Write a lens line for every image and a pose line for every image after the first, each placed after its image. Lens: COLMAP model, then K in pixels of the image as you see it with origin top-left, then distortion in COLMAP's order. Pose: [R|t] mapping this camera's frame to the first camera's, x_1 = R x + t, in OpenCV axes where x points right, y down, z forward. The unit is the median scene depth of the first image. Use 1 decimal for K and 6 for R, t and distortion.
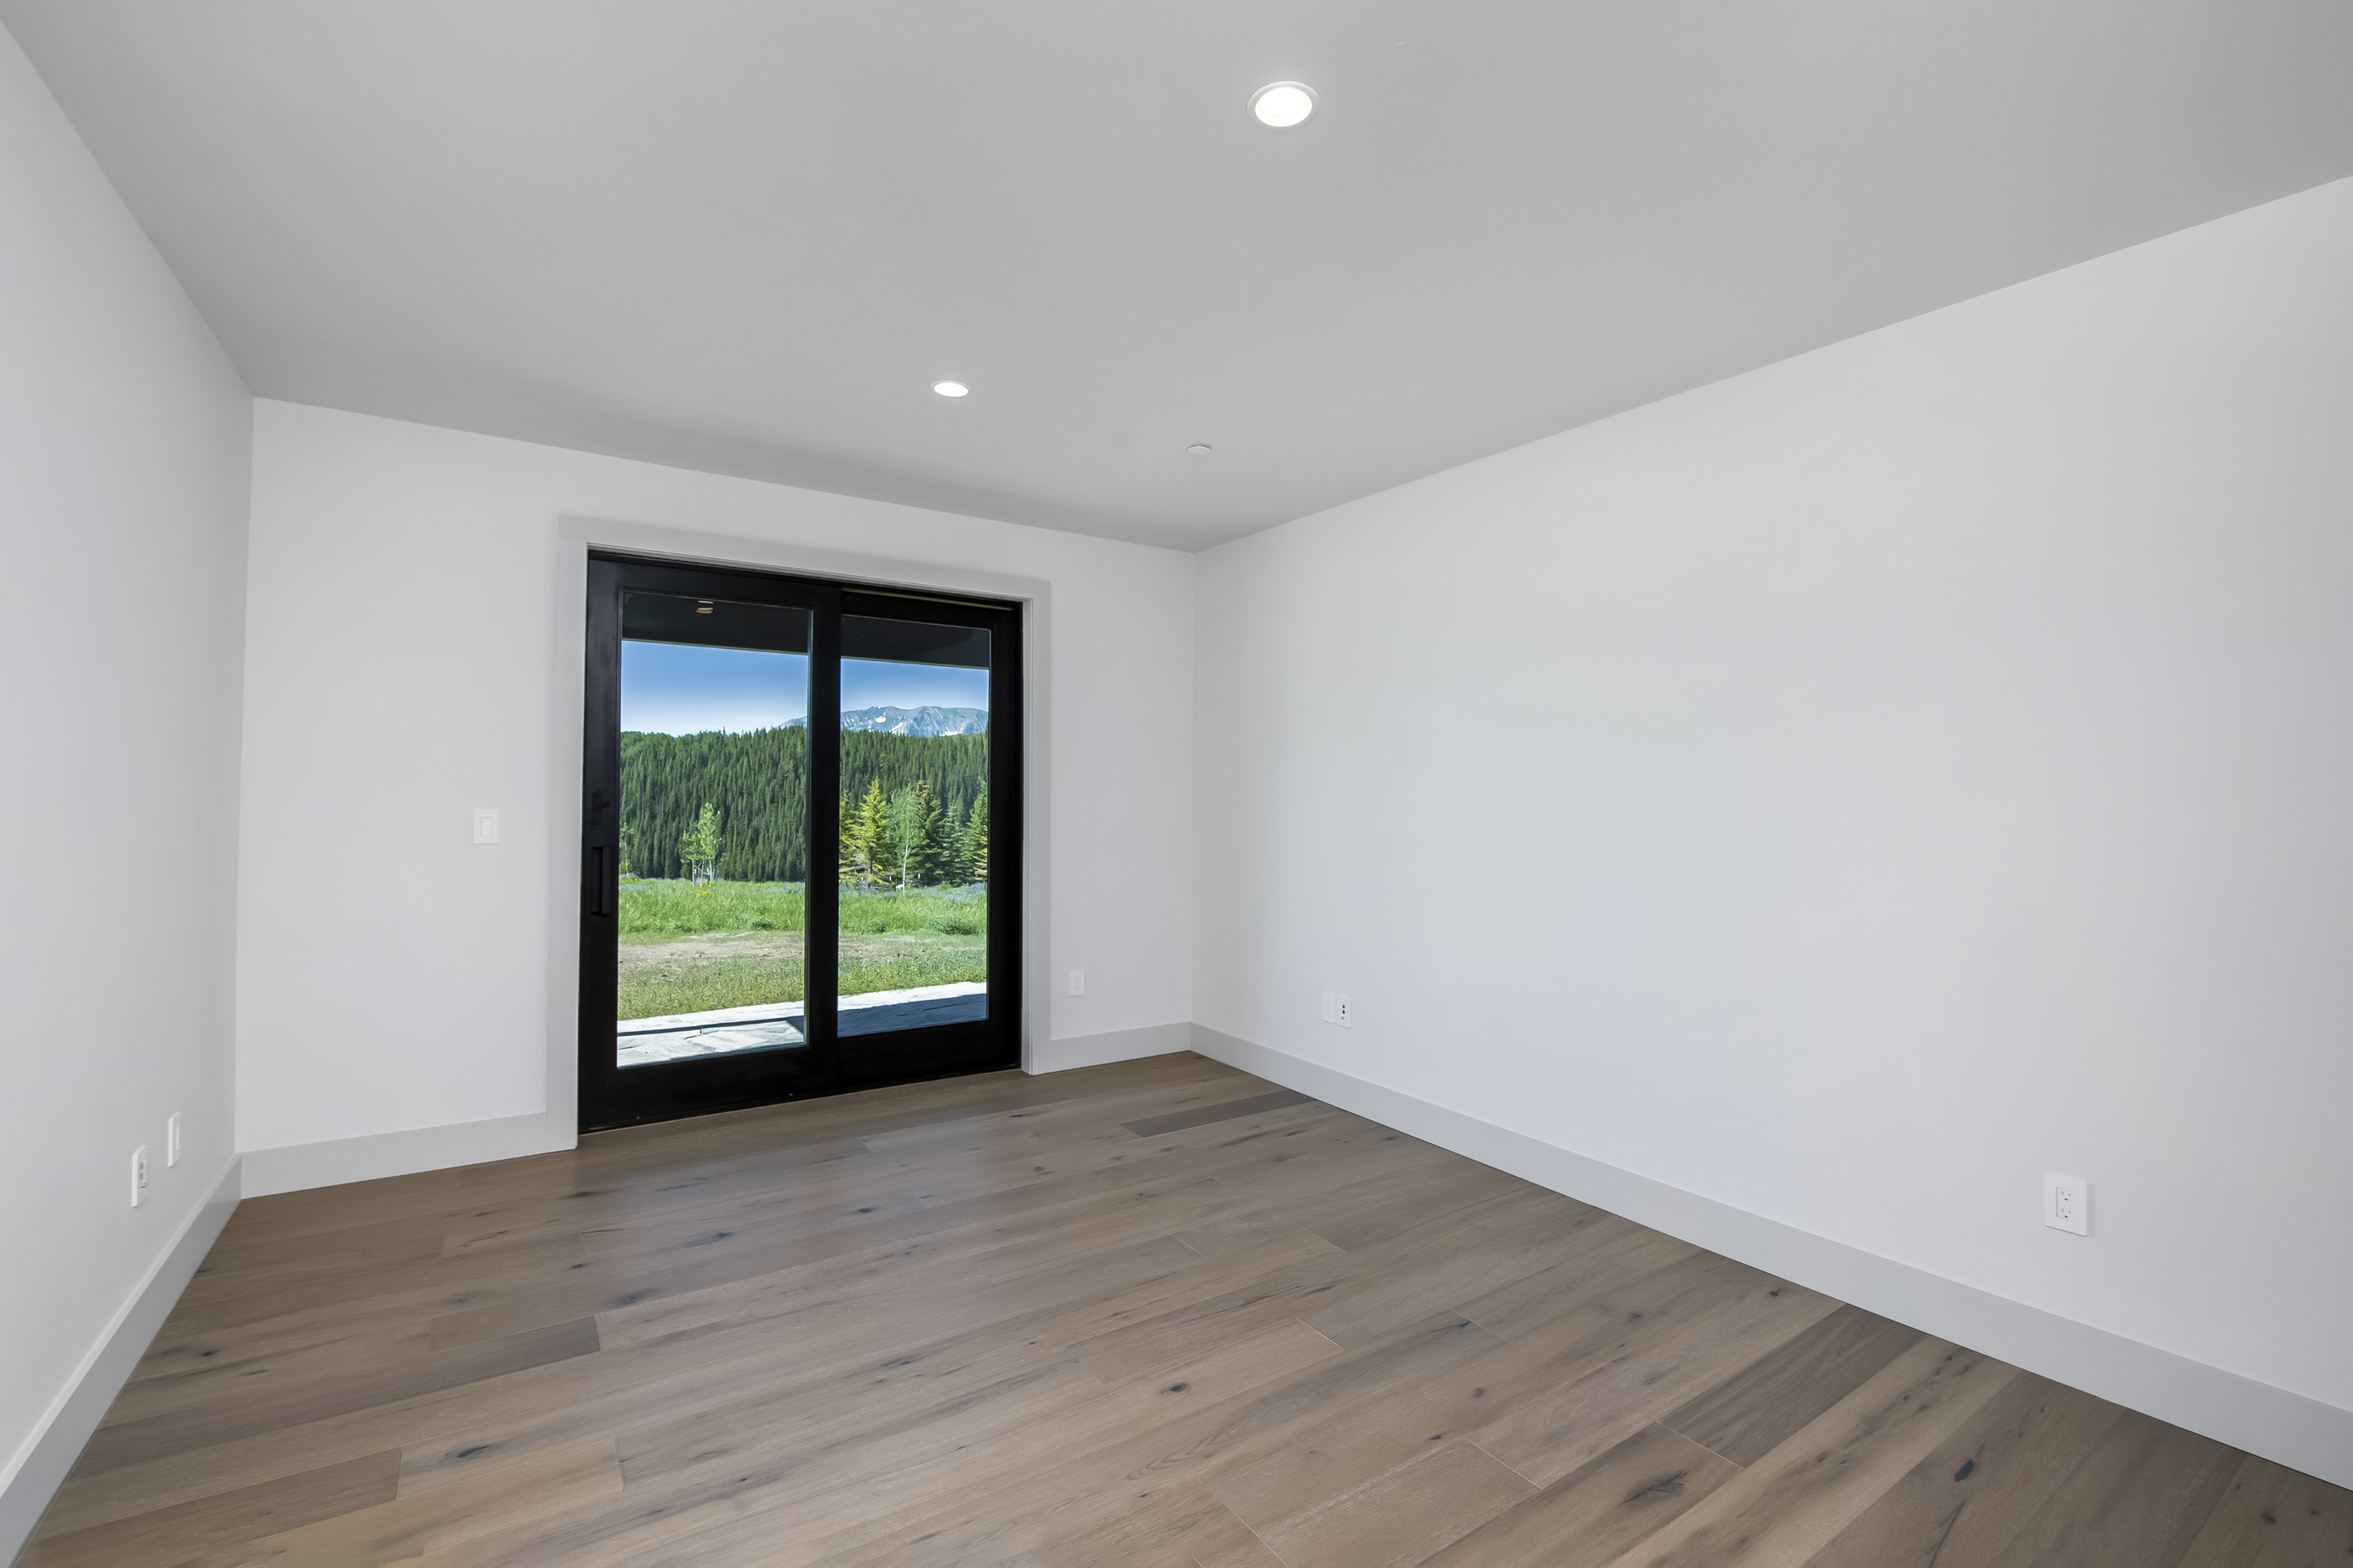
lens RADIAL K [[1077.4, 0, 1176.5], [0, 1077.4, 784.0], [0, 0, 1]] dist [-0.001671, -0.000464]
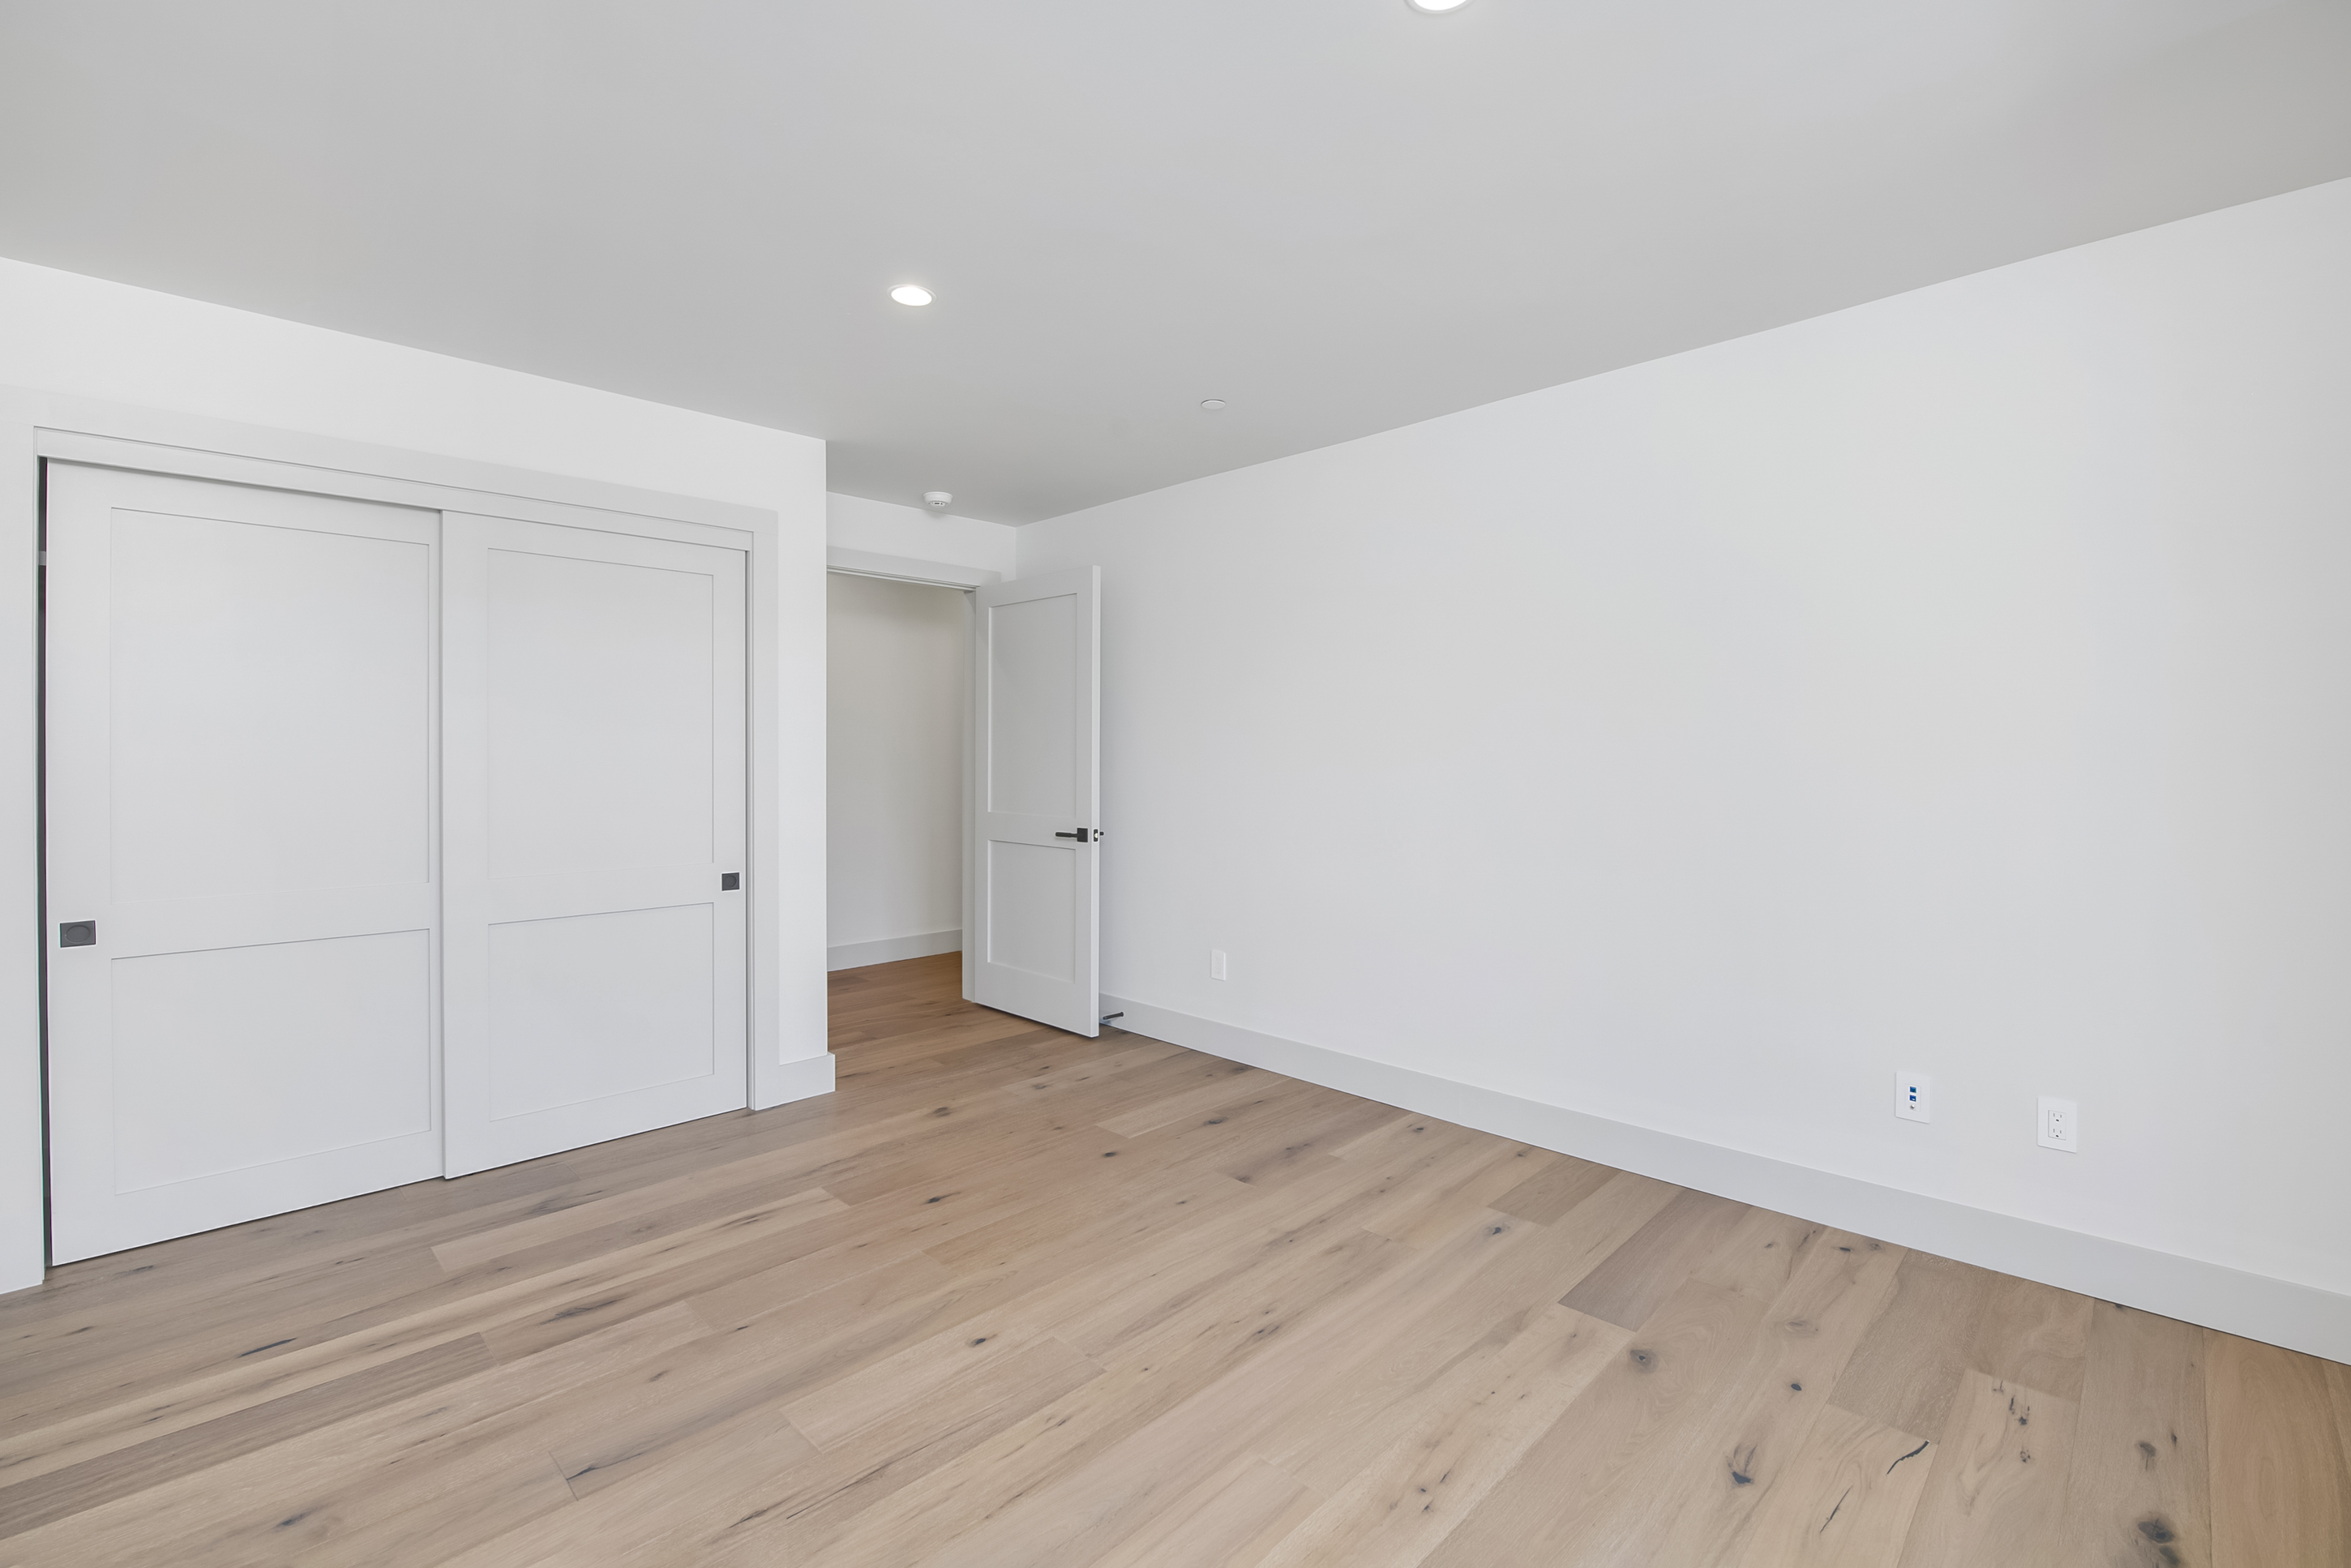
lens RADIAL K [[1076.7, 0, 1175.5], [0, 1076.7, 784.0], [0, 0, 1]] dist [-0.001671, -0.000464]
pose [[-0.981048, -0.001687, -0.193760, 0.016532], [-0.005614, 0.999790, 0.019720, 0.018809], [0.193686, 0.020434, -0.980851, 1.965419]]
